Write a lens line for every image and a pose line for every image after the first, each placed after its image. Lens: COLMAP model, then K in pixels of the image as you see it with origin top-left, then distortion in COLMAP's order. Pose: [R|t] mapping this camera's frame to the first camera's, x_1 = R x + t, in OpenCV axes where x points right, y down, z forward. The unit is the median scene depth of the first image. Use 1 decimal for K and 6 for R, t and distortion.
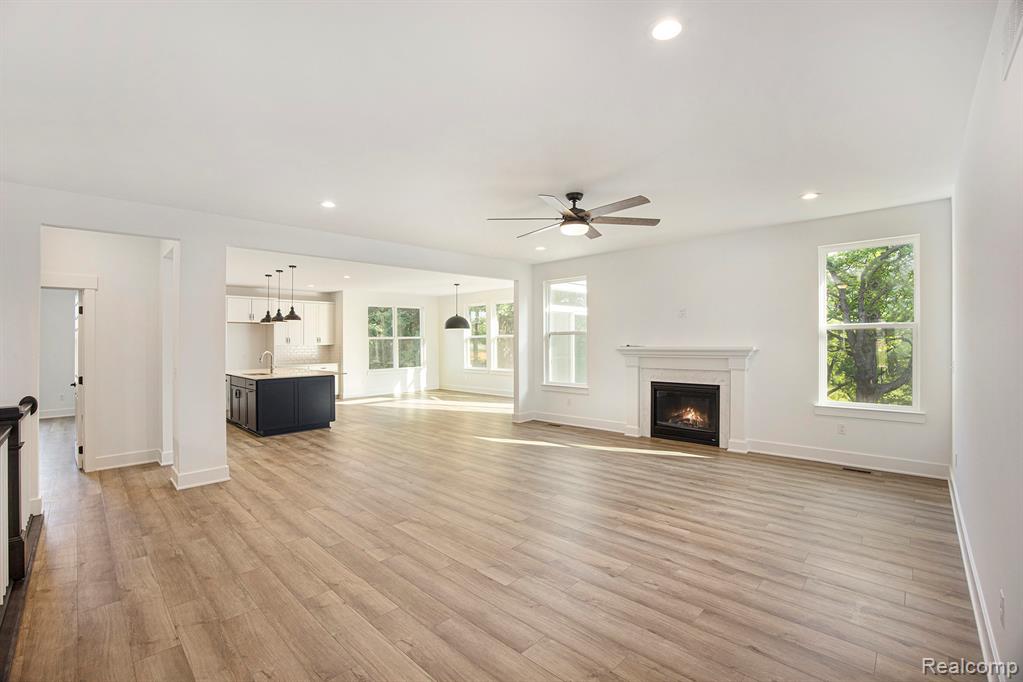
lens RADIAL K [[475.7, 0, 514.0], [0, 475.7, 344.0], [0, 0, 1]] dist [-0.055337, 0.000532]
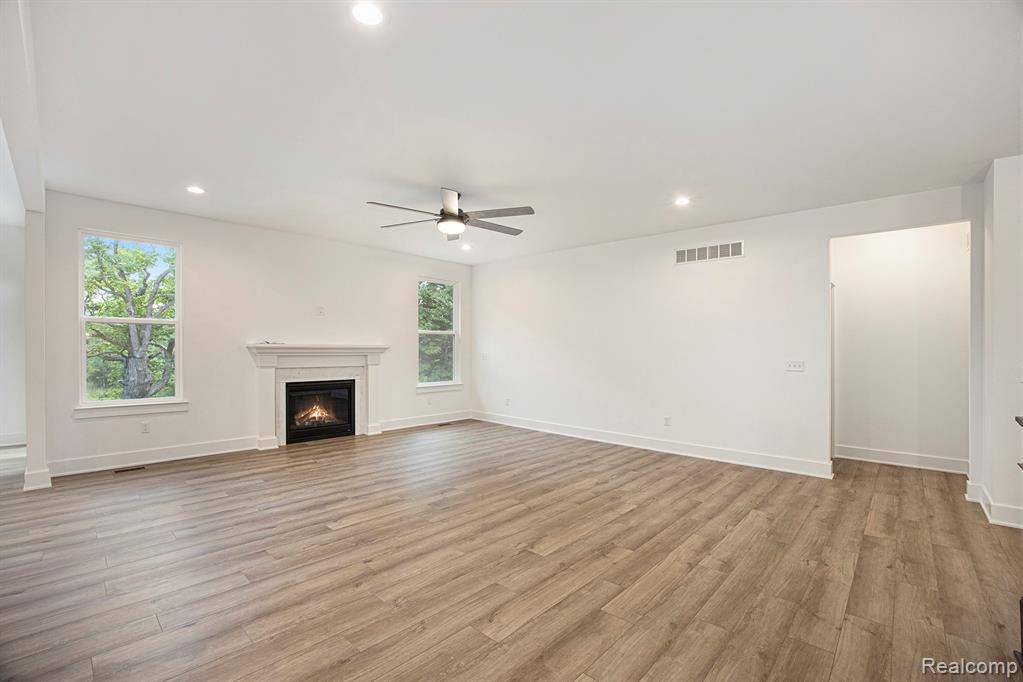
lens RADIAL K [[447.2, 0, 511.3], [0, 447.2, 356.3], [0, 0, 1]] dist [-0.051821, 0.000082]
pose [[-0.062534, -0.003134, 0.998038, -0.802243], [-0.004938, 0.999984, 0.002831, 0.035368], [-0.998031, -0.004751, -0.062549, 0.881918]]
